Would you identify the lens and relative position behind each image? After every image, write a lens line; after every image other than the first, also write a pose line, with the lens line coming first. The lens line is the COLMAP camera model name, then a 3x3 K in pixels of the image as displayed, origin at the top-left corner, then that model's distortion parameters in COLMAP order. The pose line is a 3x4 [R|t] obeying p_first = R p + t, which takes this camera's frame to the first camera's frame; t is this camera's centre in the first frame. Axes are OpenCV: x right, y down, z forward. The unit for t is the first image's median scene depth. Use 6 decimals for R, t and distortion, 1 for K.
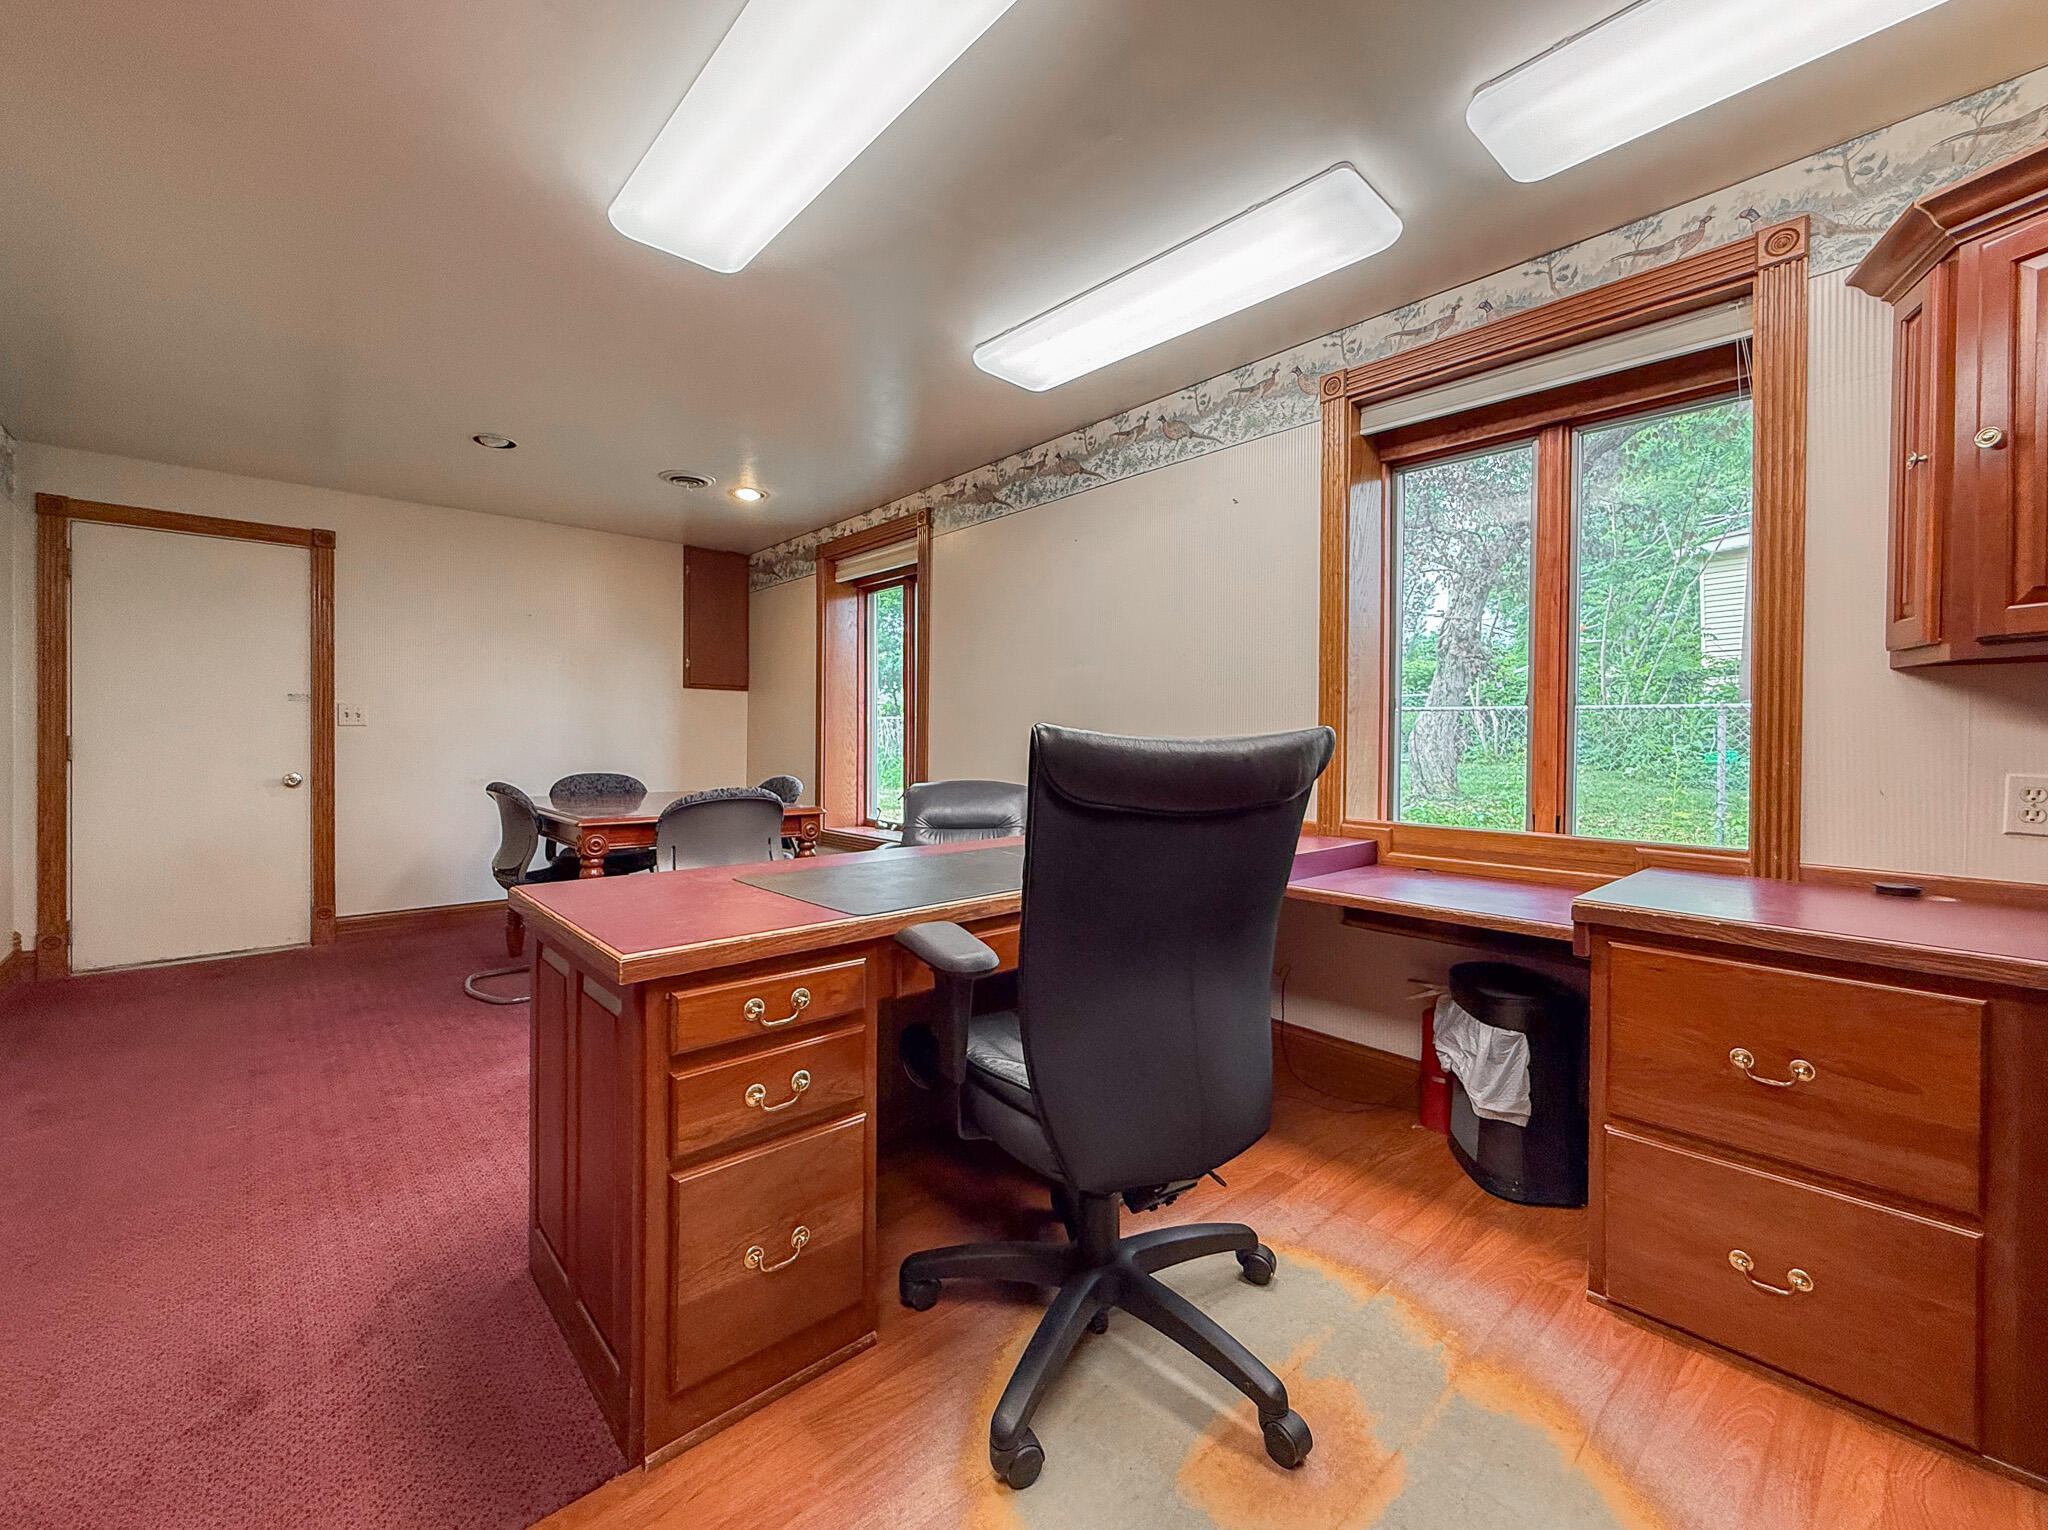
lens RADIAL K [[830.8, 0, 1024.9], [0, 830.8, 756.5], [0, 0, 1]] dist [0.001913, 0.000424]
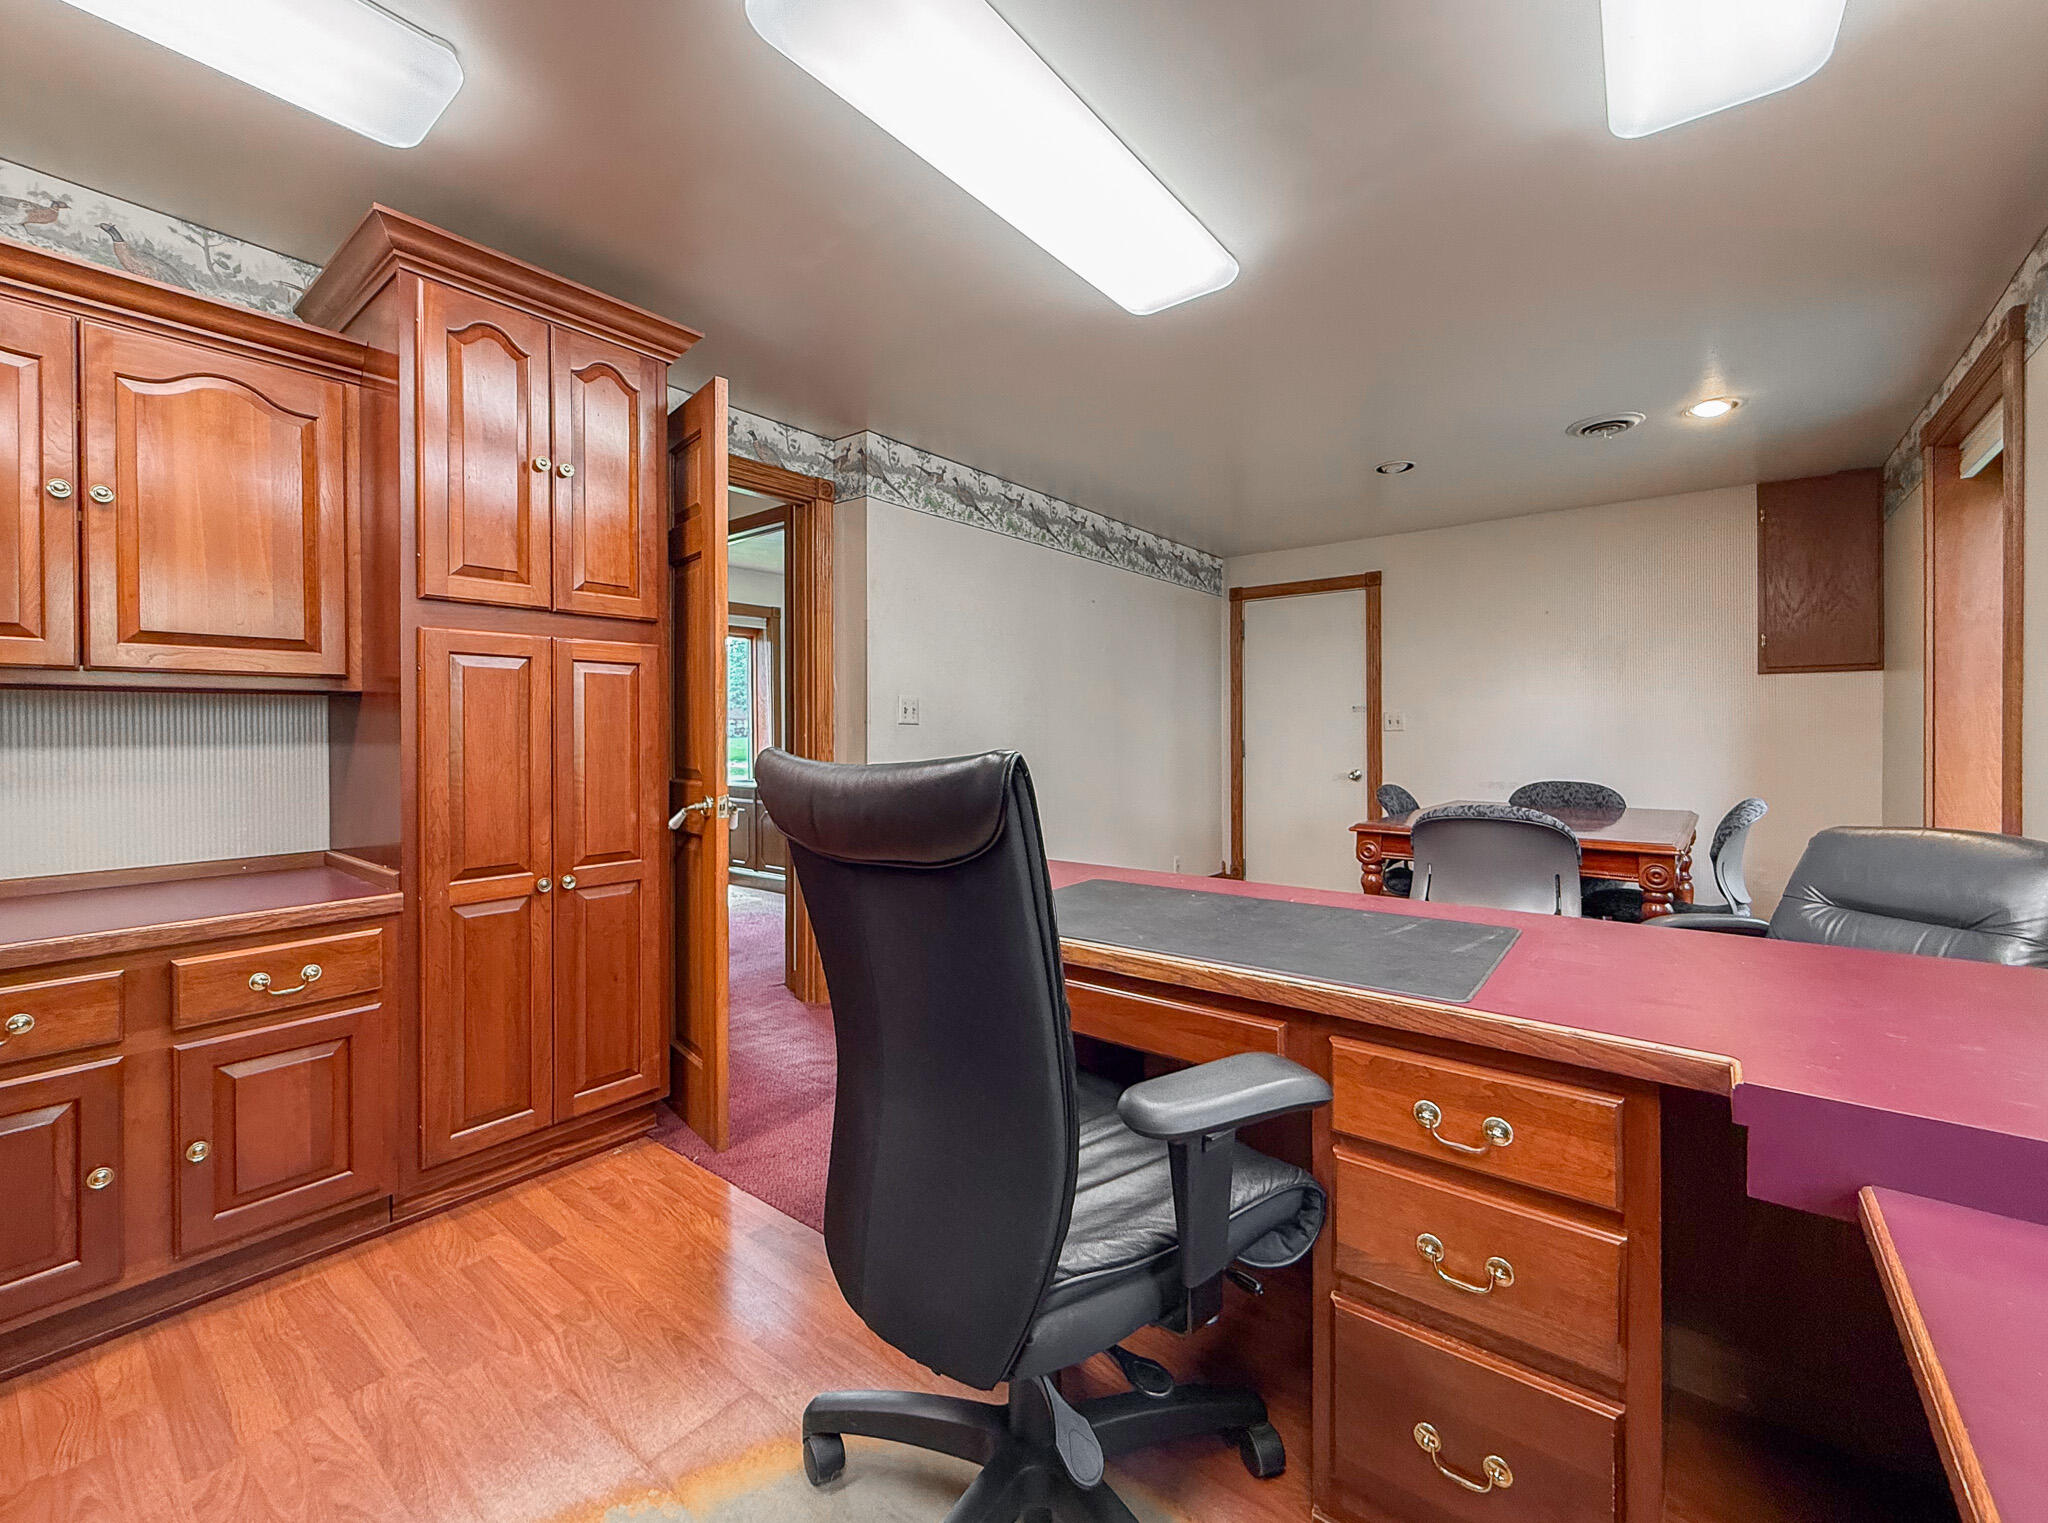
lens RADIAL K [[850.6, 0, 1030.3], [0, 850.6, 743.6], [0, 0, 1]] dist [-0.000449, -0.000060]
pose [[0.169377, 0.005718, -0.985535, 0.302863], [-0.018589, 0.999824, 0.002606, -0.012726], [0.985376, 0.017878, 0.169453, 0.295249]]
